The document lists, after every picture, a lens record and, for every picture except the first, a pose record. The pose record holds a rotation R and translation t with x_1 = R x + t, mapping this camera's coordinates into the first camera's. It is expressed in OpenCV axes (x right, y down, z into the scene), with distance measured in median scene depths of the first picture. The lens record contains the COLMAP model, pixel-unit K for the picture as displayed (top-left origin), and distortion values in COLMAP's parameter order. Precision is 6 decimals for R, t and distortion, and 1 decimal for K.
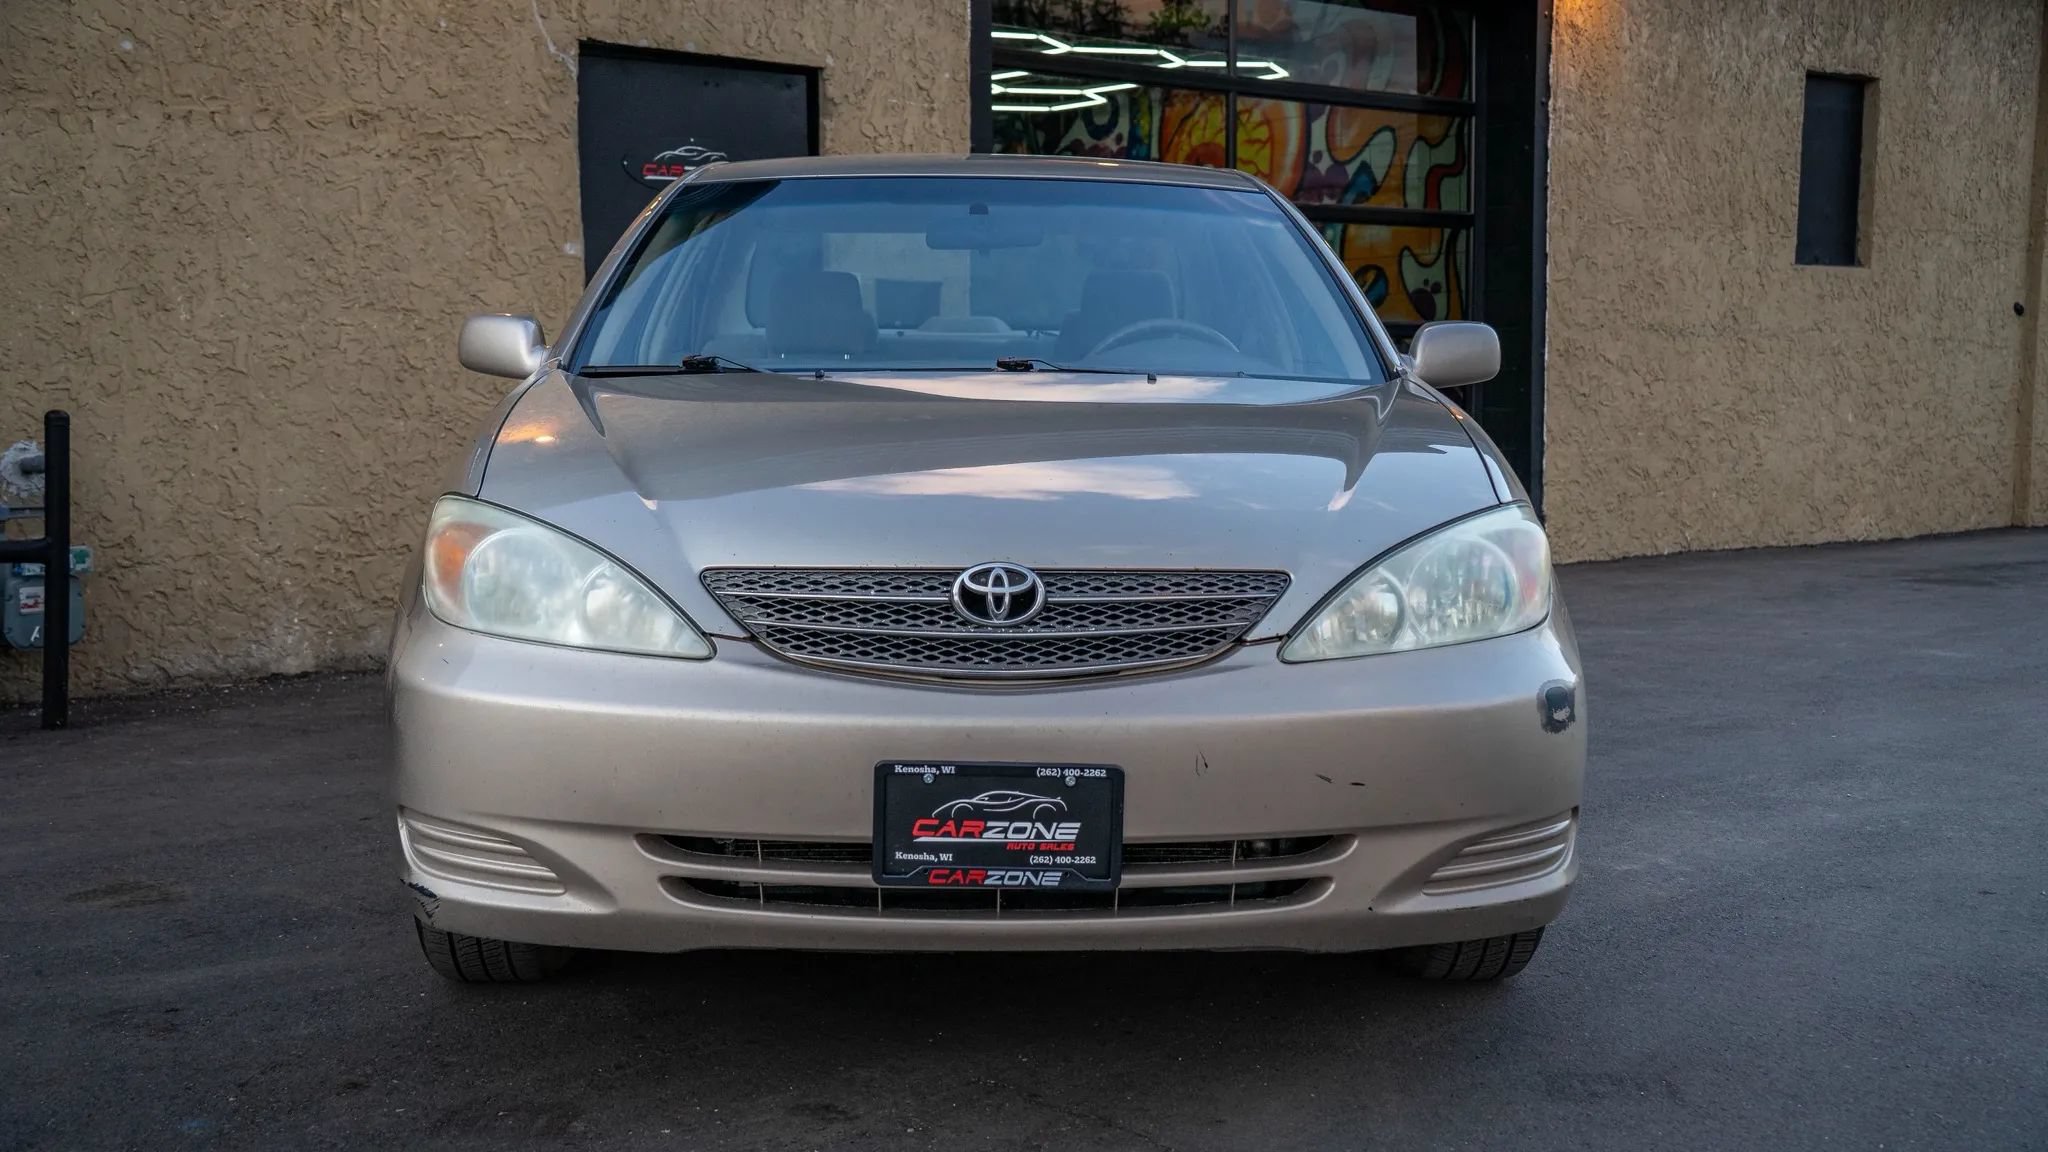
lens RADIAL K [[2349.6, 0, 1016.4], [0, 2349.6, 590.4], [0, 0, 1]] dist [0.138664, 0.093205]
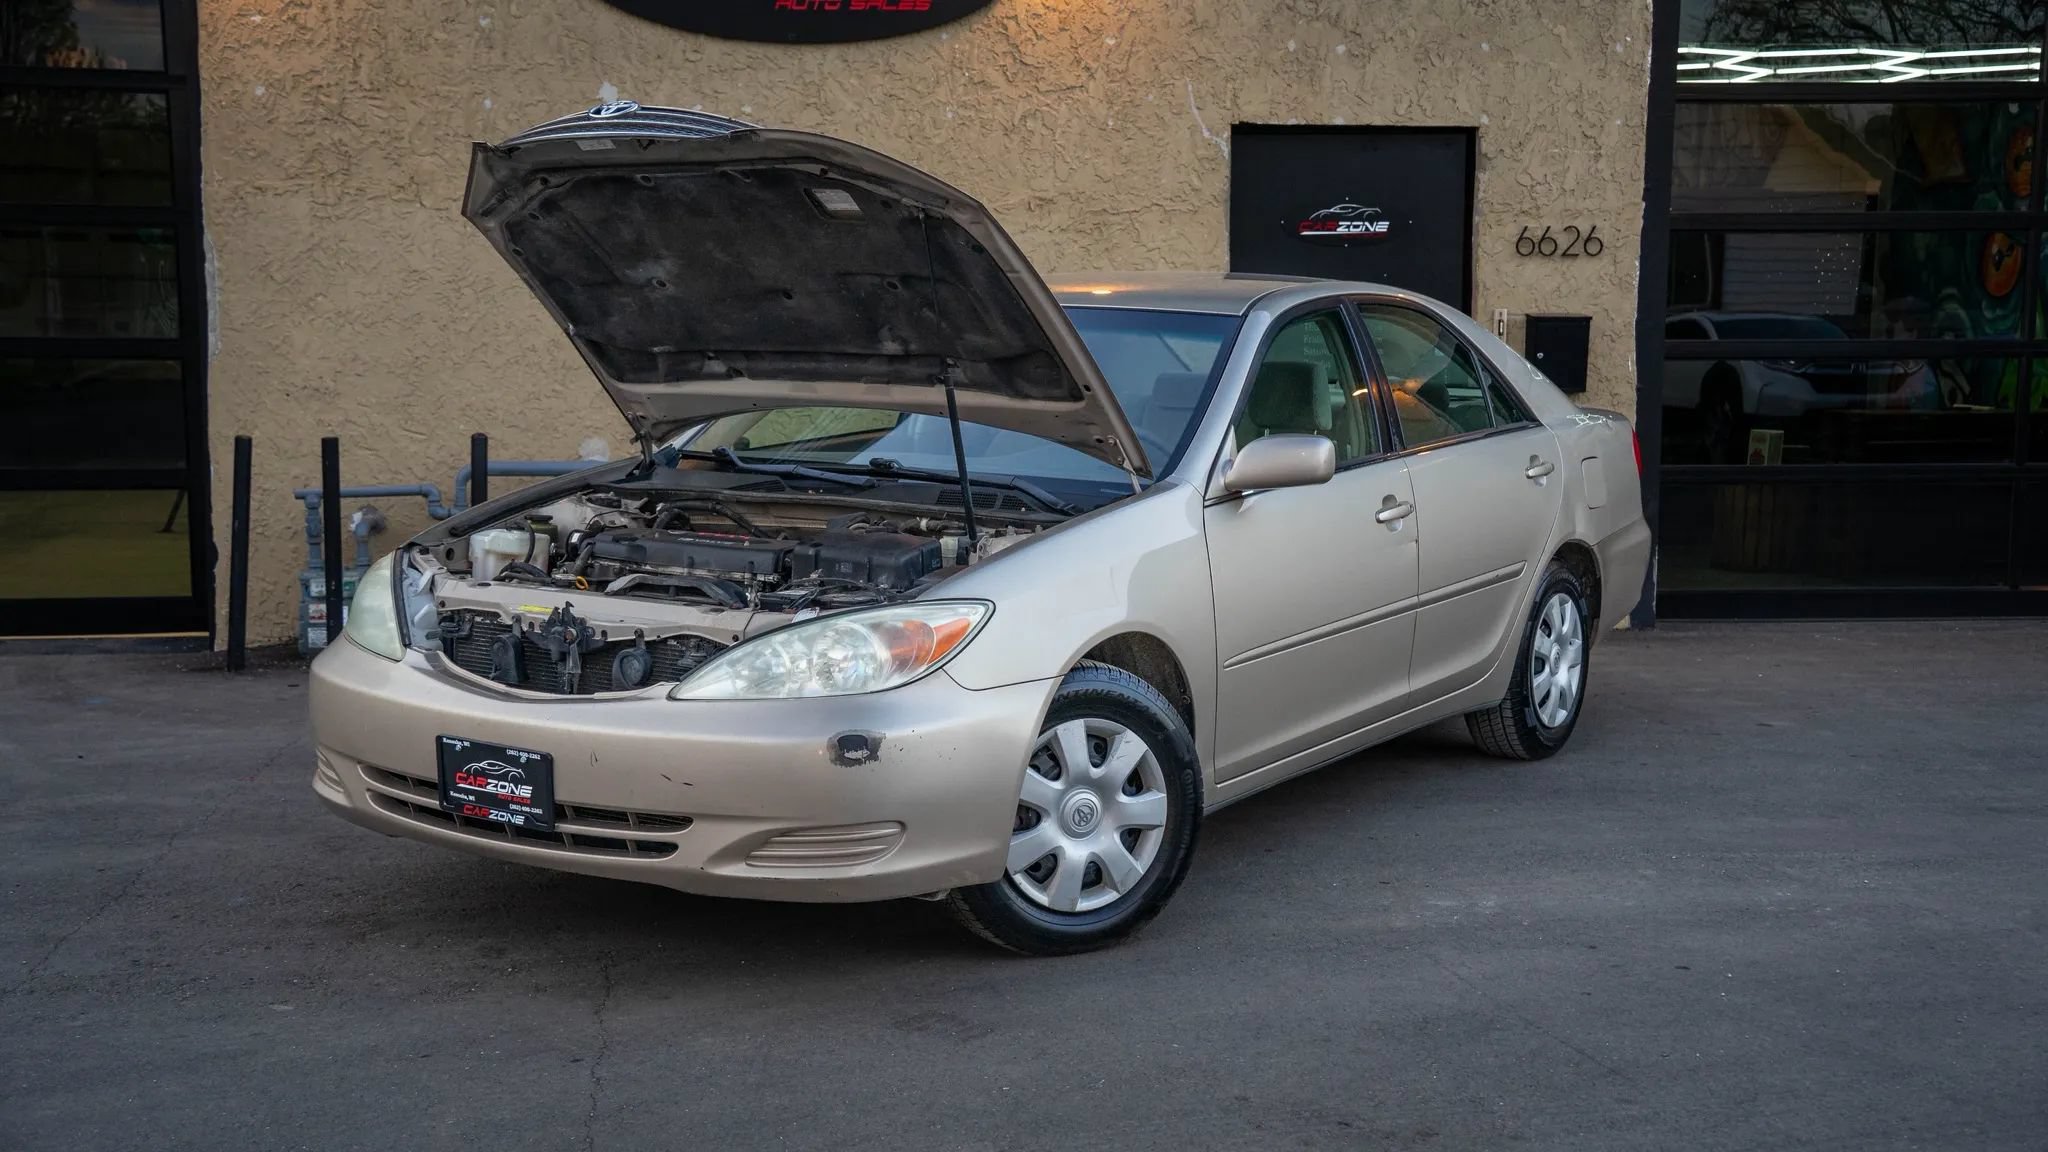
lens RADIAL K [[2349.6, 0, 1016.4], [0, 2349.6, 590.4], [0, 0, 1]] dist [0.138664, 0.093205]
pose [[0.819478, 0.076292, -0.568009, 0.439455], [-0.061525, 0.997083, 0.045159, -0.046088], [0.569798, -0.002060, 0.821782, -0.044013]]
